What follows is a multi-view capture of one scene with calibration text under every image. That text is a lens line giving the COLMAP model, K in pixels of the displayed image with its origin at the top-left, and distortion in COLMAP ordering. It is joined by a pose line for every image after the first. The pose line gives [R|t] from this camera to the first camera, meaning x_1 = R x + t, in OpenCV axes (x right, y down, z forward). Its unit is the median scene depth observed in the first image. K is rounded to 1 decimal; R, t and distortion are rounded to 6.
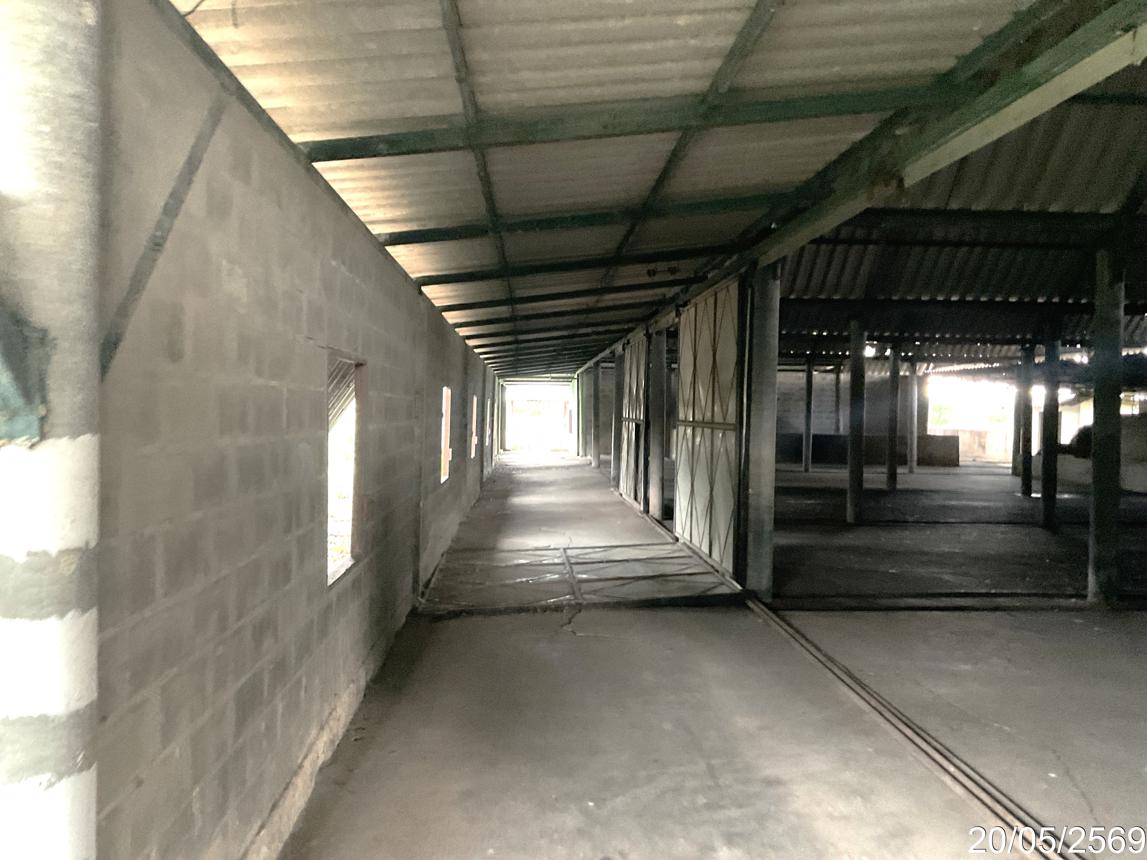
lens RADIAL K [[912.7, 0, 573.5], [0, 912.7, 430.0], [0, 0, 1]] dist [0.004190, -0.003245]
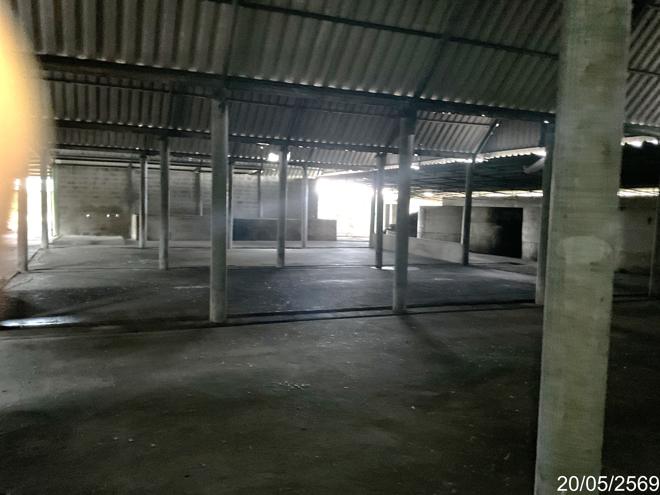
lens RADIAL K [[567.8, 0, 330.0], [0, 567.8, 247.5], [0, 0, 1]] dist [0.004015, 0.001049]
pose [[0.929126, -0.013382, 0.369521, 0.088296], [-0.008598, 0.998293, 0.057771, -0.002923], [-0.369664, -0.056853, 0.927425, 0.185071]]
